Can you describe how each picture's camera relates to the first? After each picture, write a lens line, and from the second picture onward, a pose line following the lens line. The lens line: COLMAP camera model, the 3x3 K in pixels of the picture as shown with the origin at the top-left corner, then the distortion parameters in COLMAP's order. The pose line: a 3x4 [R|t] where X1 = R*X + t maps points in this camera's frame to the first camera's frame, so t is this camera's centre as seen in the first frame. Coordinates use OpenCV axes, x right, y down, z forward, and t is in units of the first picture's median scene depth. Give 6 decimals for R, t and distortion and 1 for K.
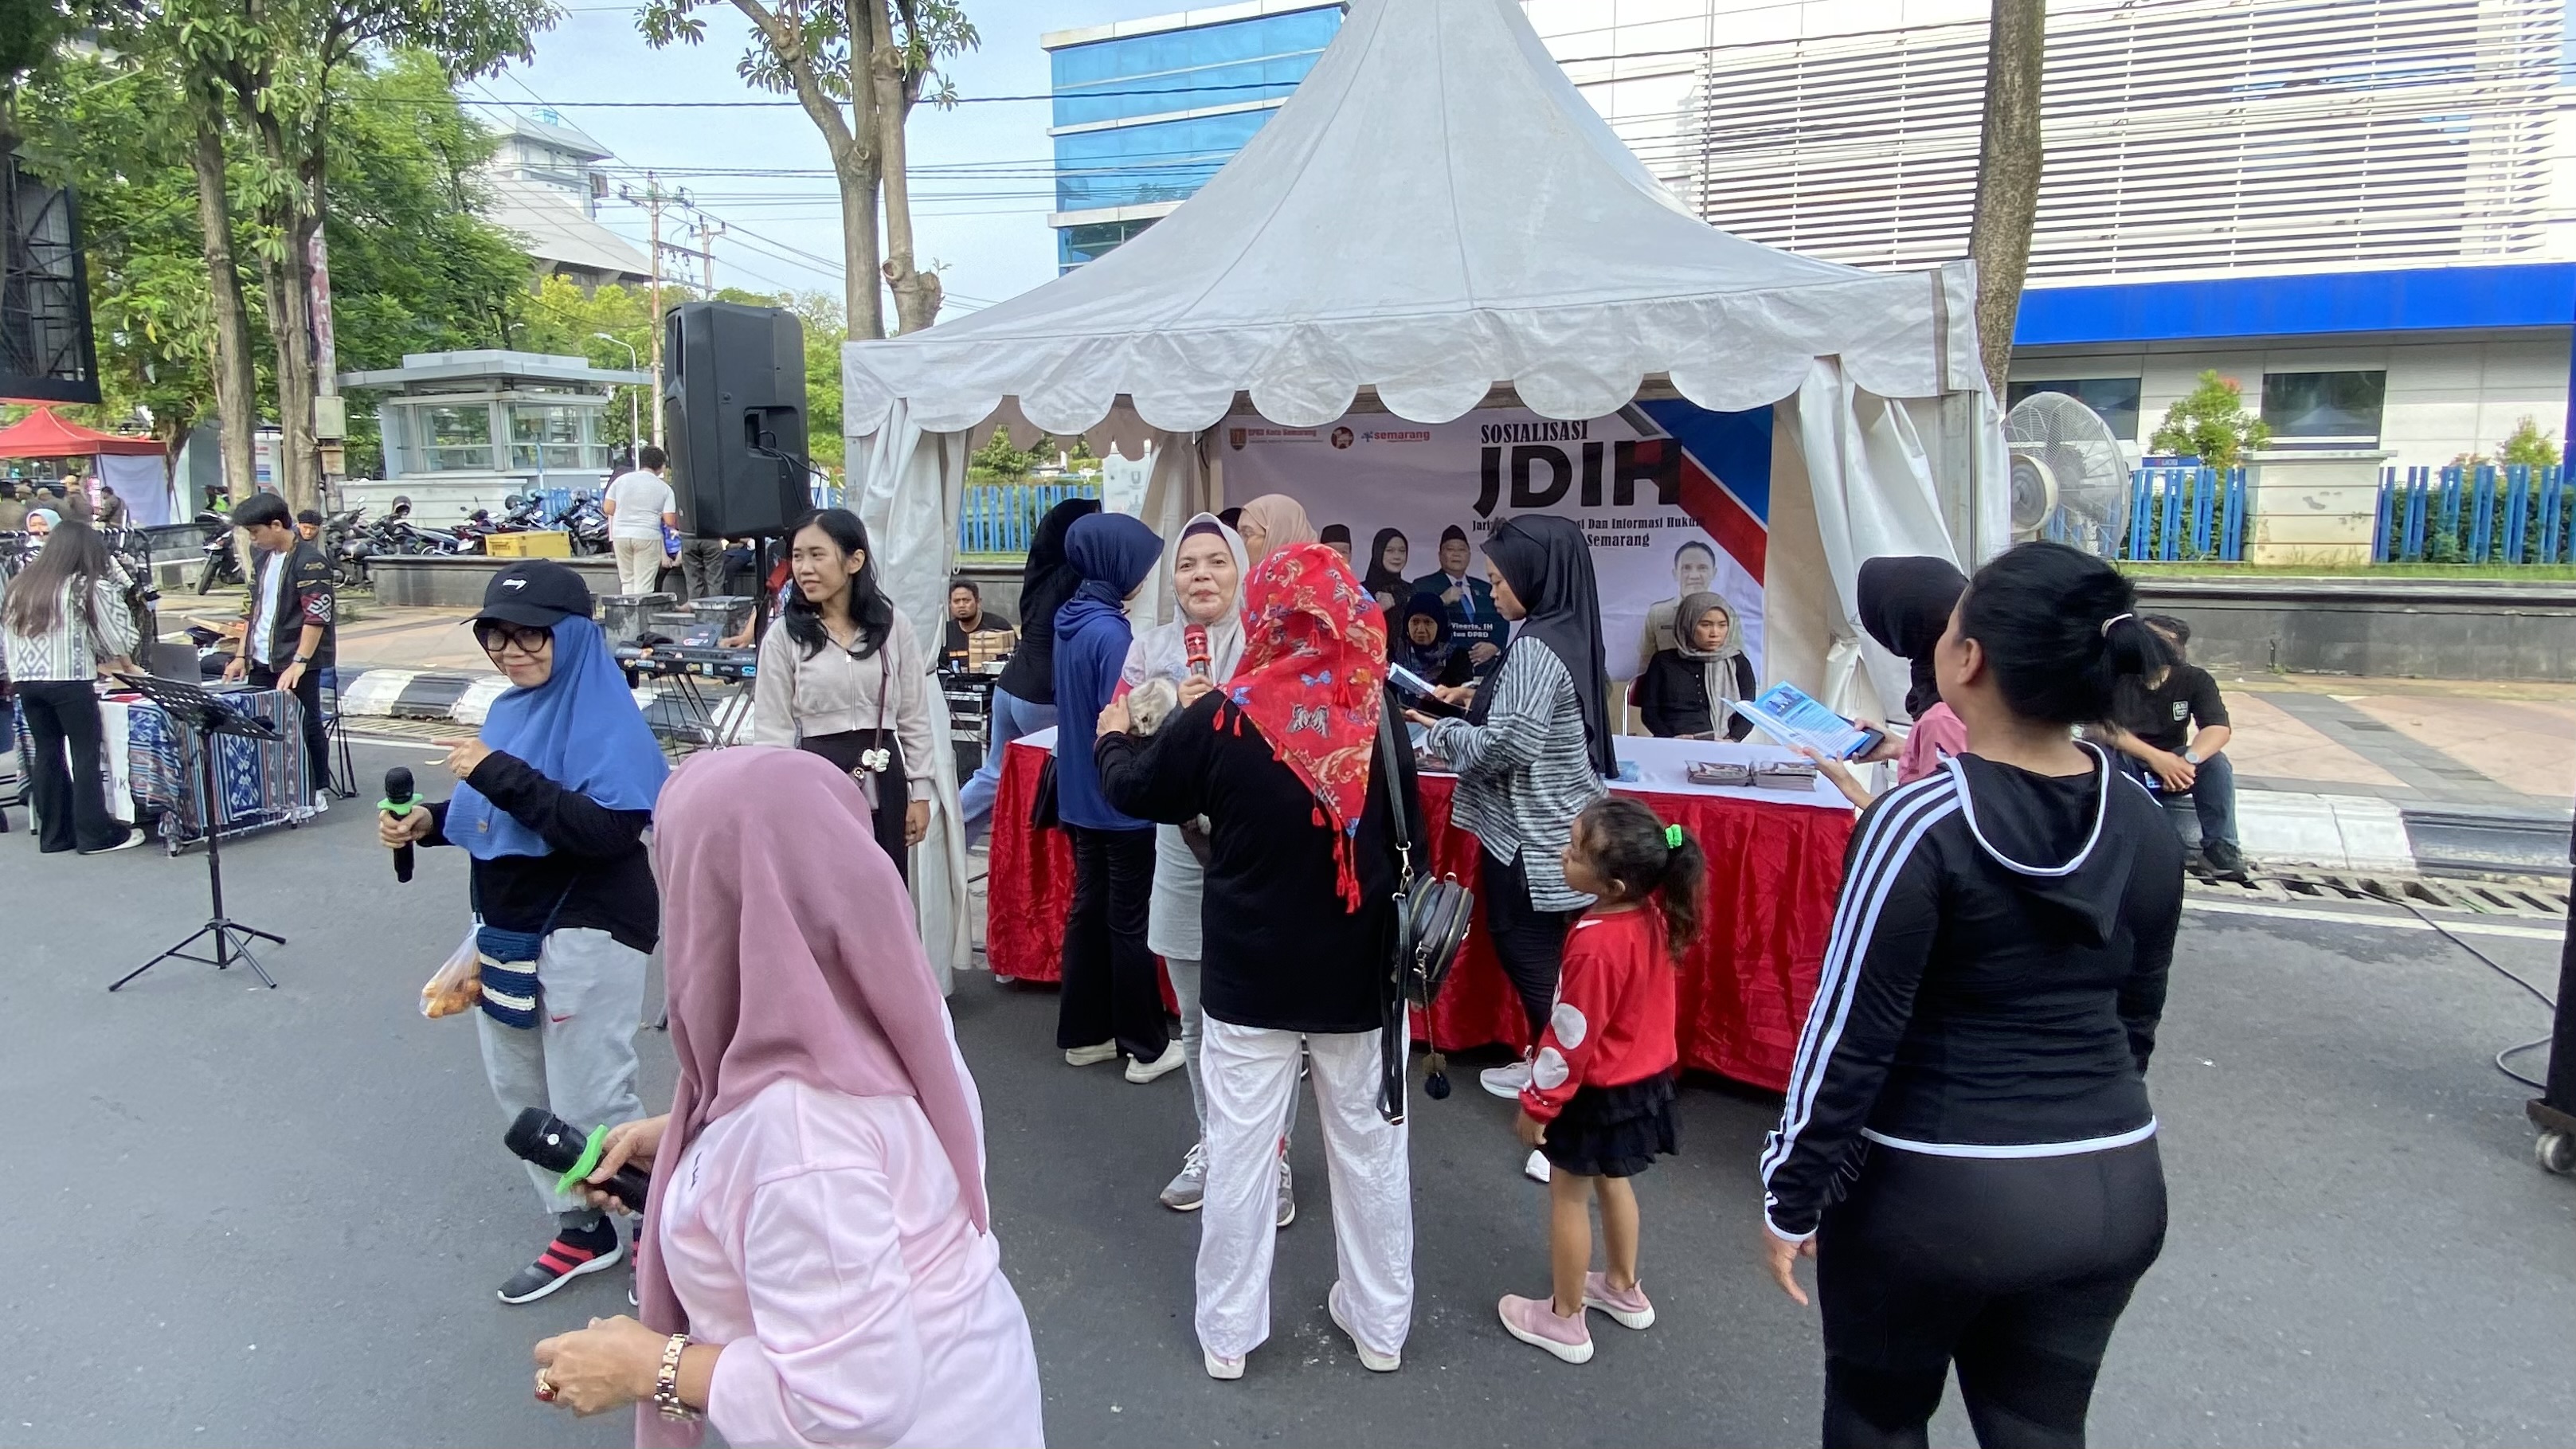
lens RADIAL K [[1336.9, 0, 1172.7], [0, 1336.9, 642.5], [0, 0, 1]] dist [0.044355, -0.043963]
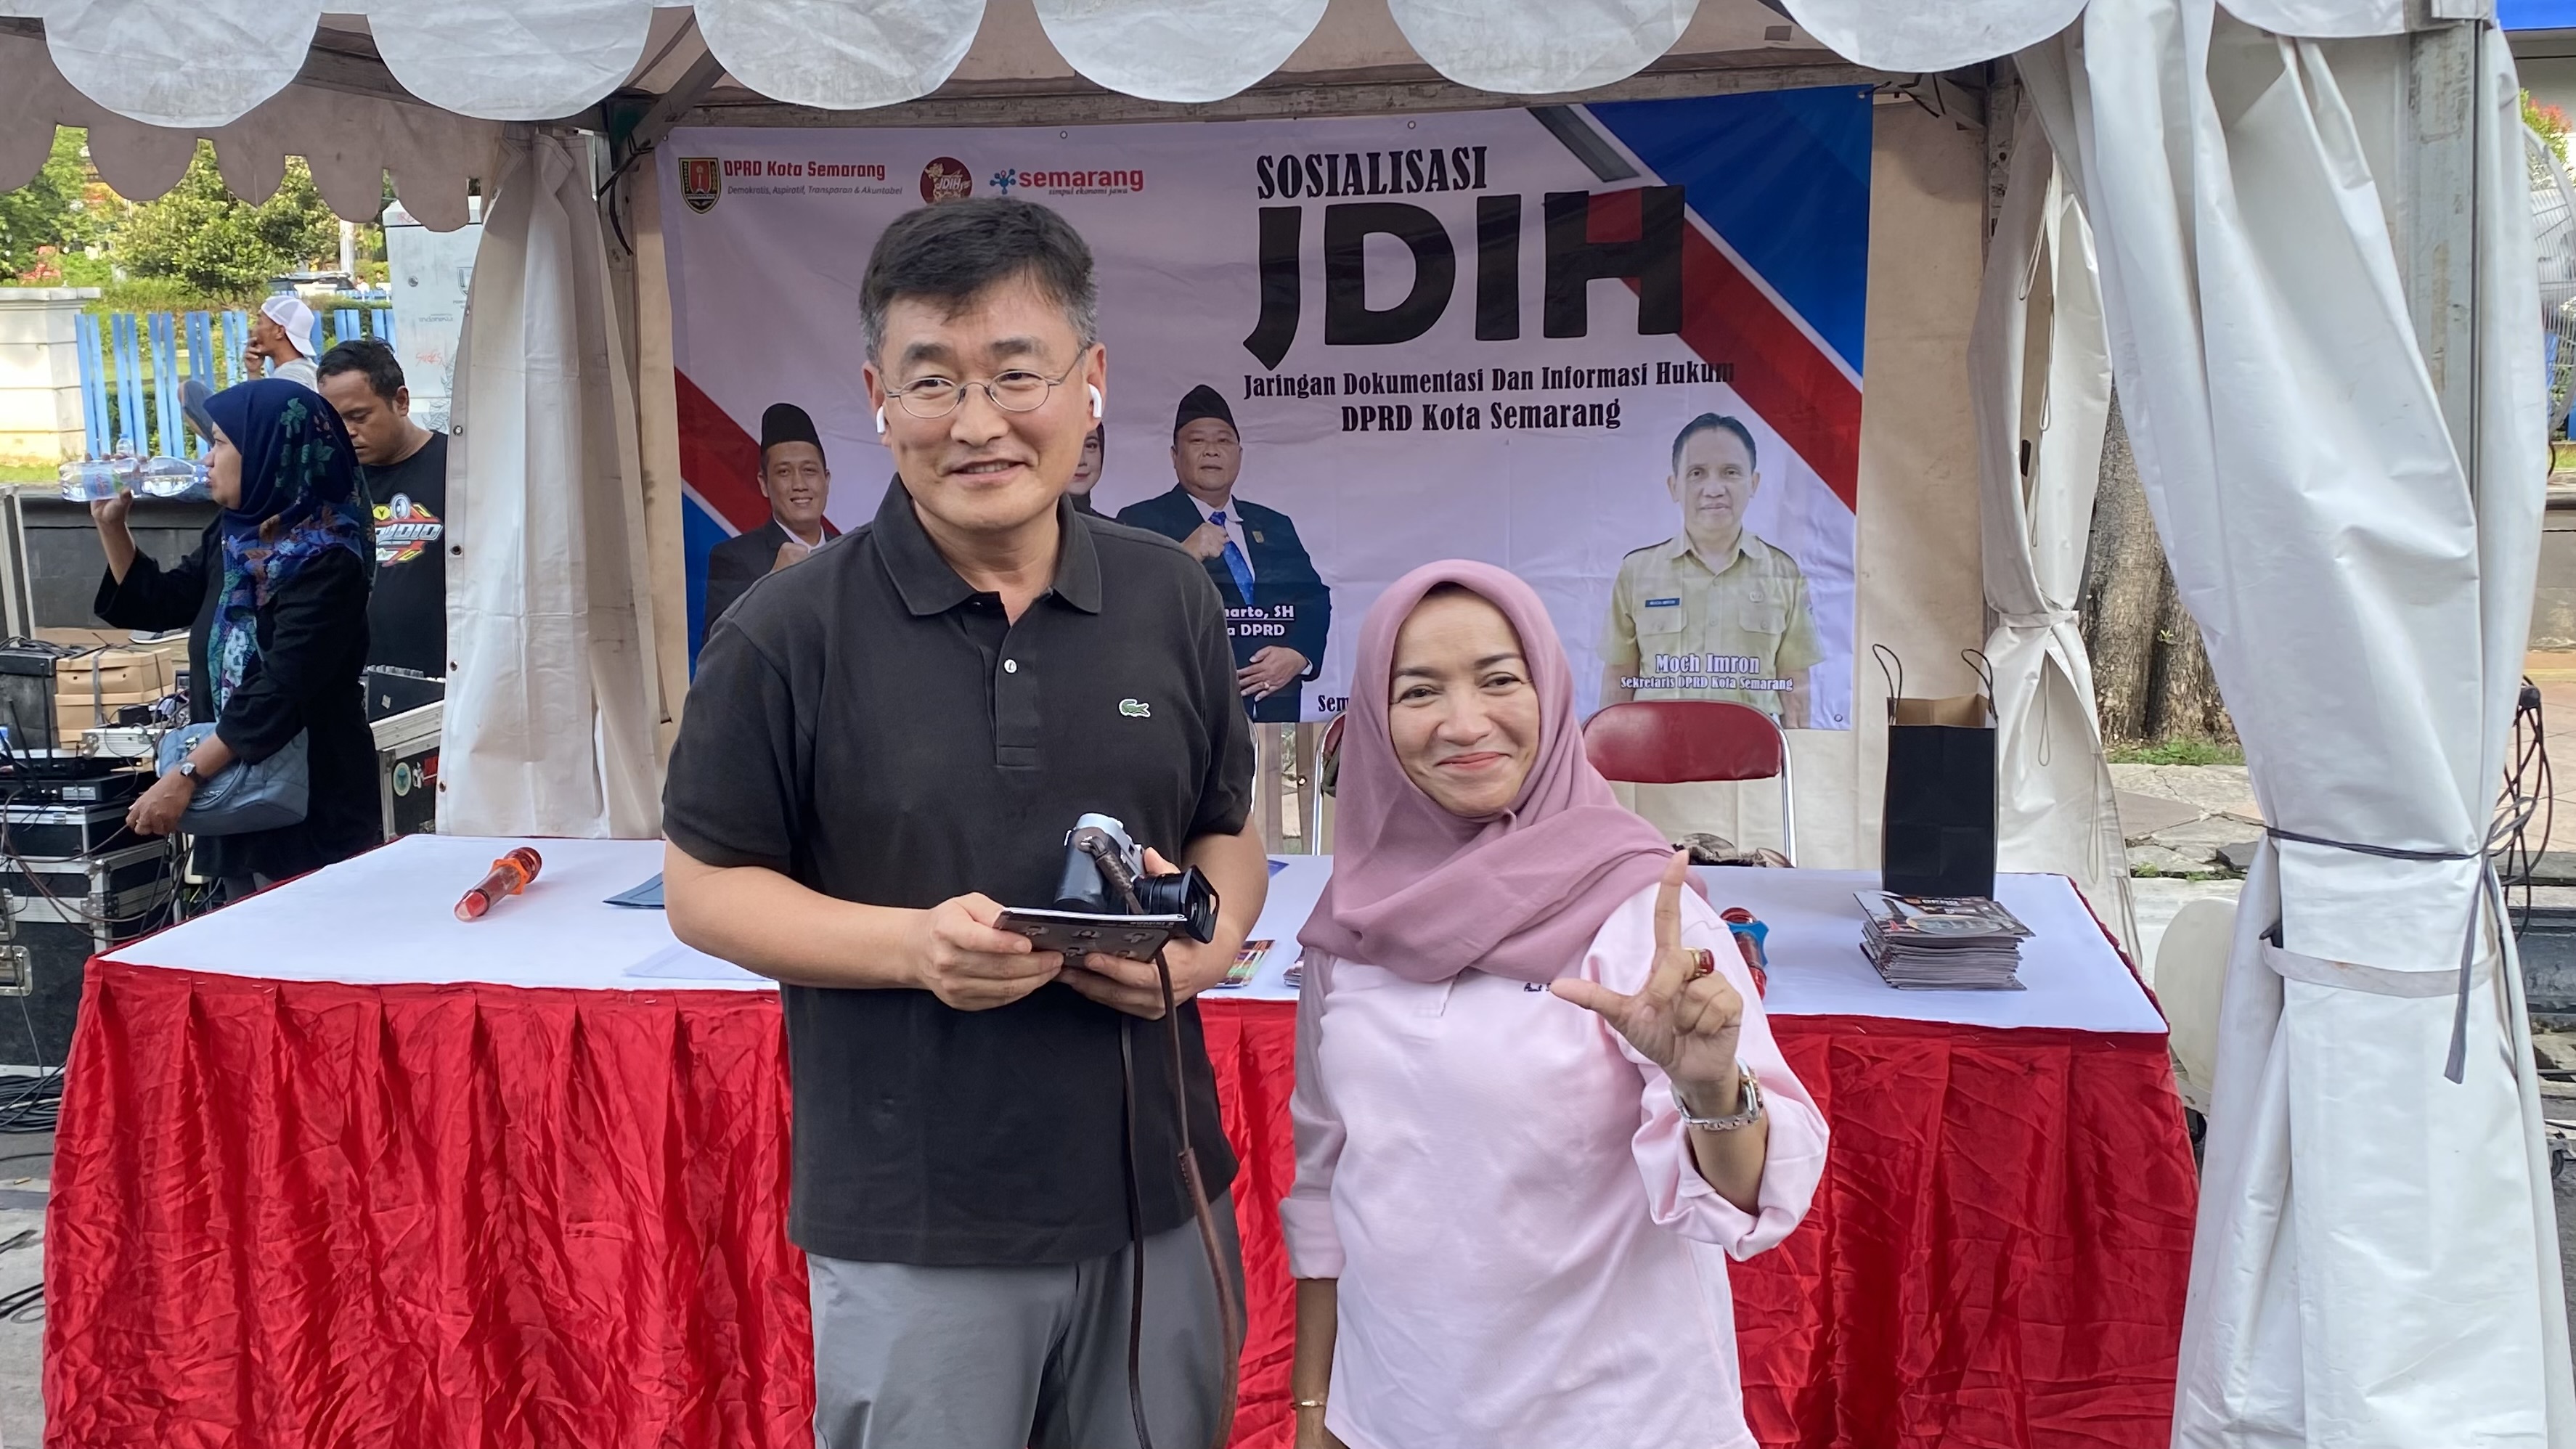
lens RADIAL K [[2629.6, 0, 1209.8], [0, 2629.6, 767.9], [0, 0, 1]] dist [0.183429, -0.487949]
pose [[0.975239, -0.041253, 0.217273, 0.016778], [0.030061, 0.998057, 0.054568, -0.009023], [-0.219102, -0.046686, 0.974584, 0.145223]]
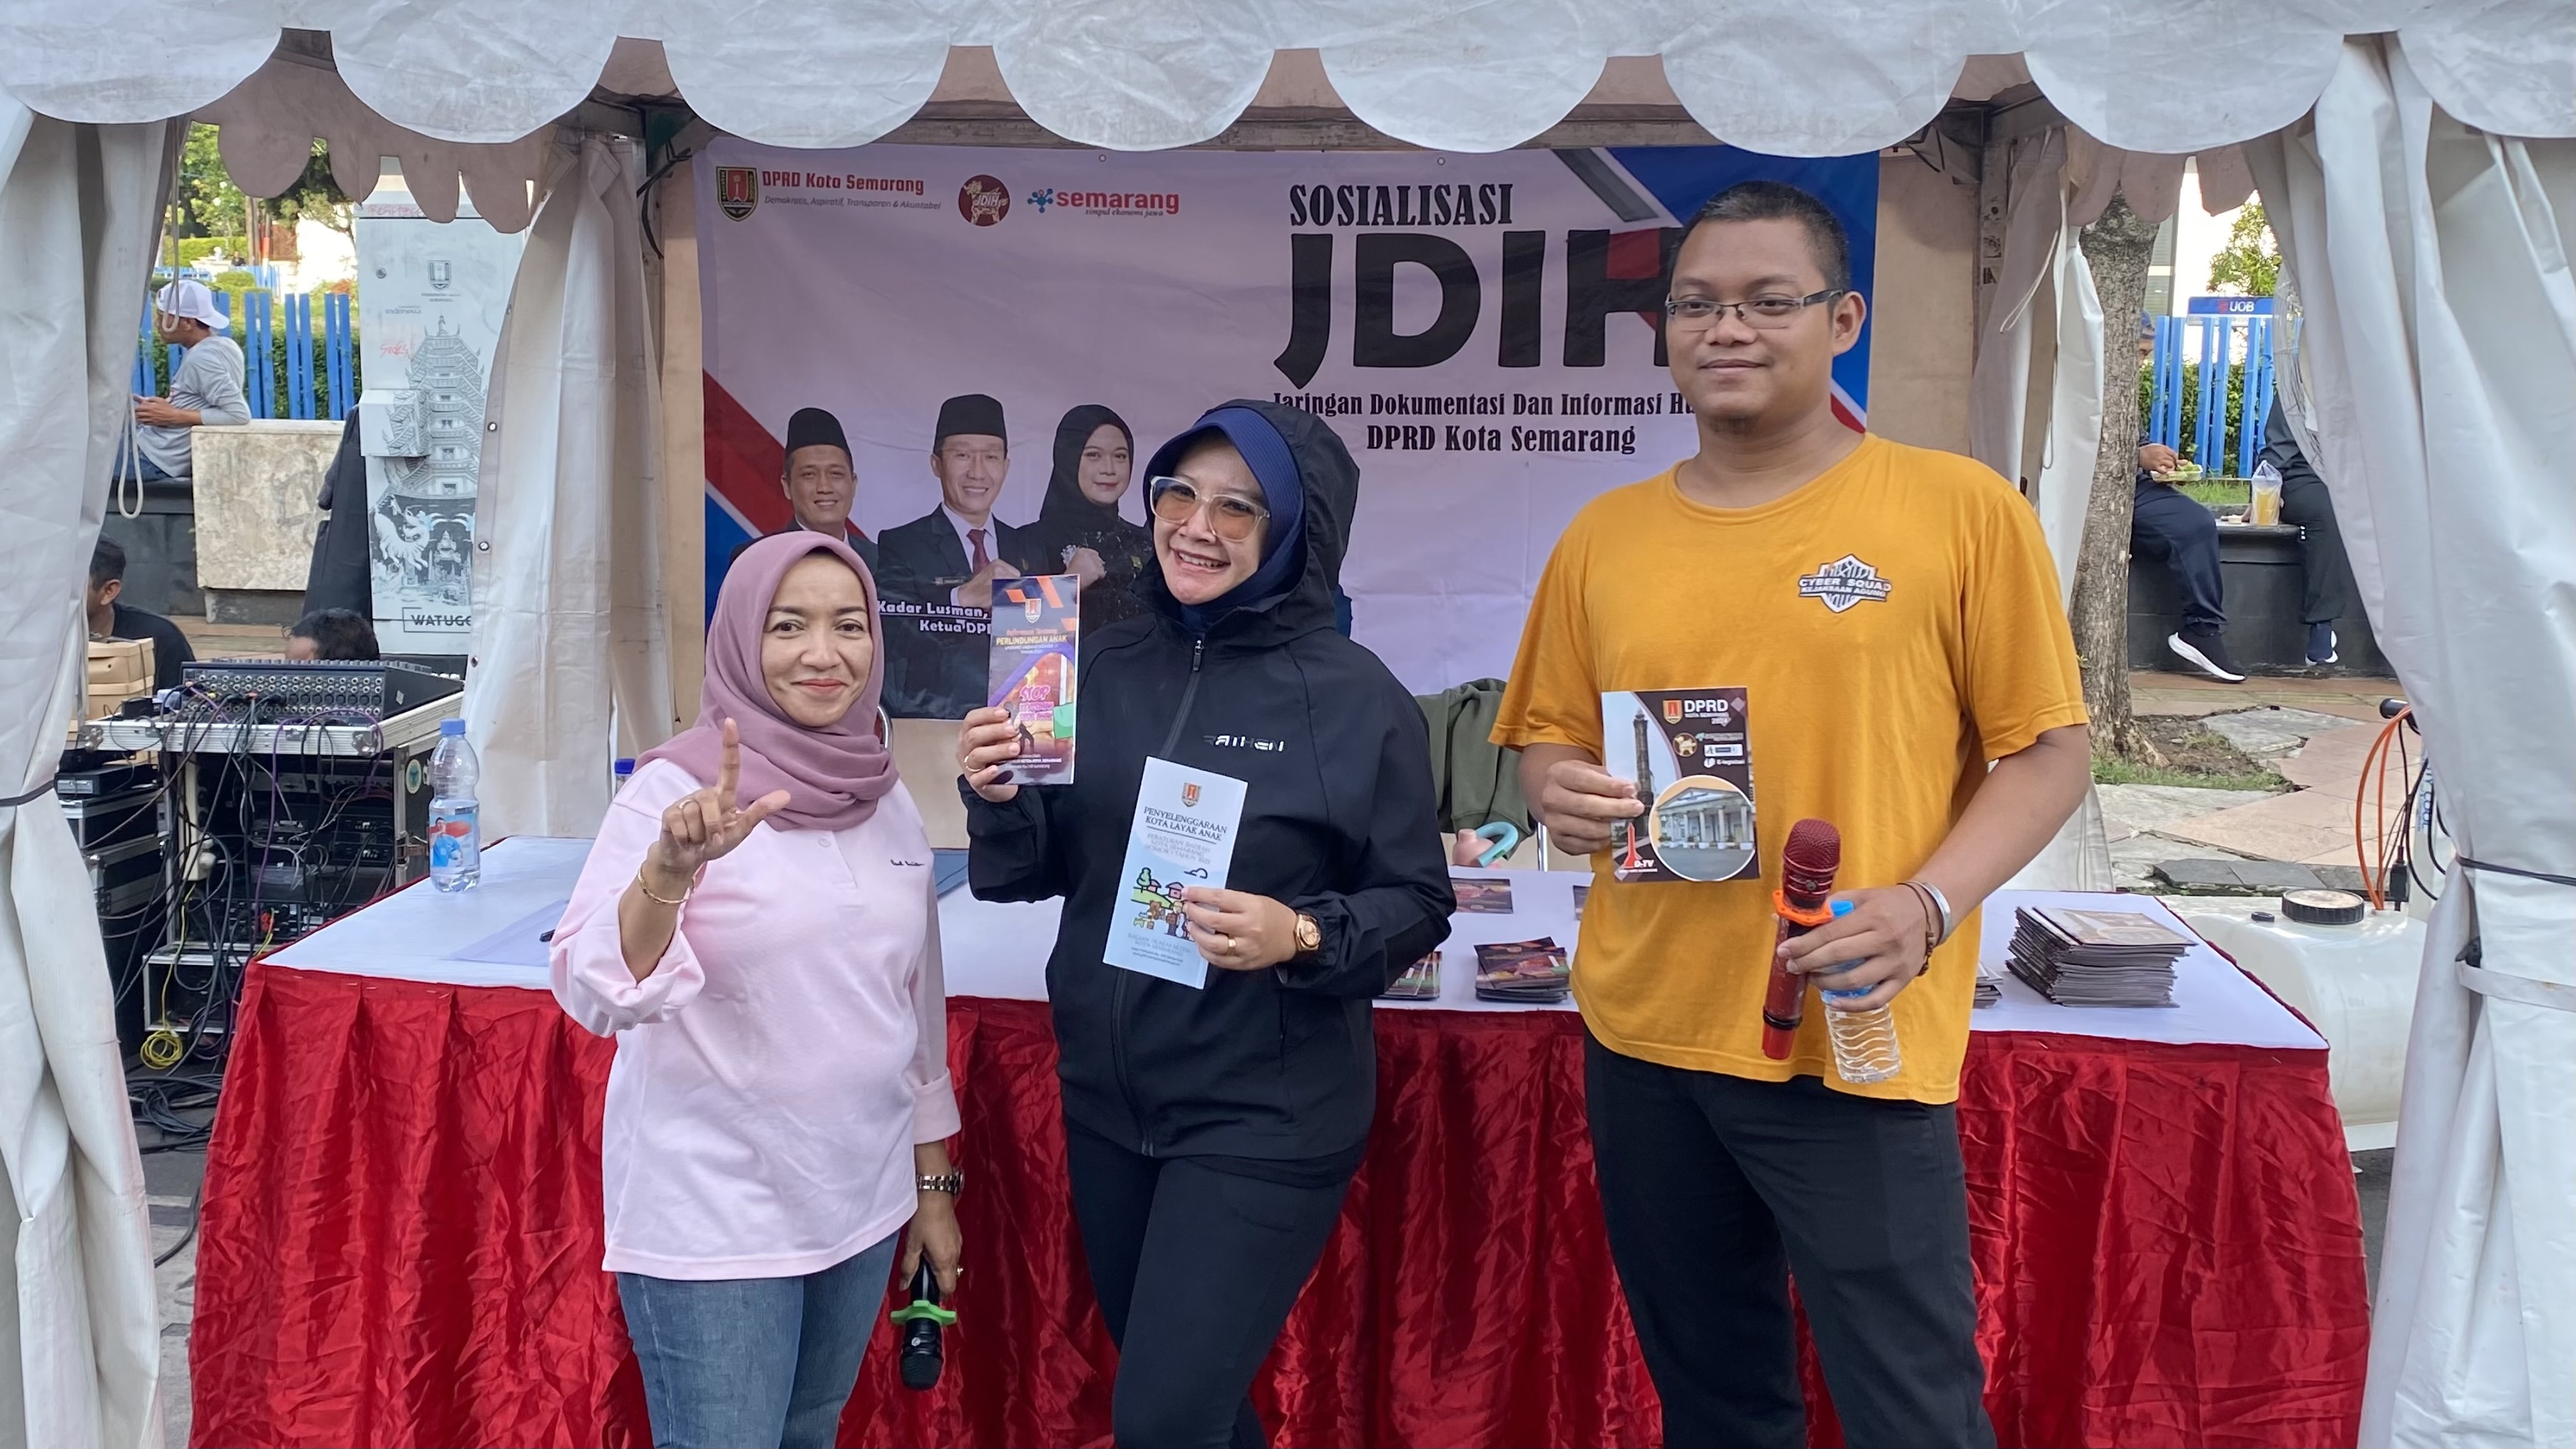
lens RADIAL K [[2587.7, 0, 1241.6], [0, 2587.7, 630.2], [0, 0, 1]] dist [0.173002, -0.463527]
pose [[0.952164, -0.011920, 0.305356, -0.063771], [0.010593, 0.999926, 0.006001, -0.015349], [-0.305405, -0.002480, 0.952219, 0.159544]]
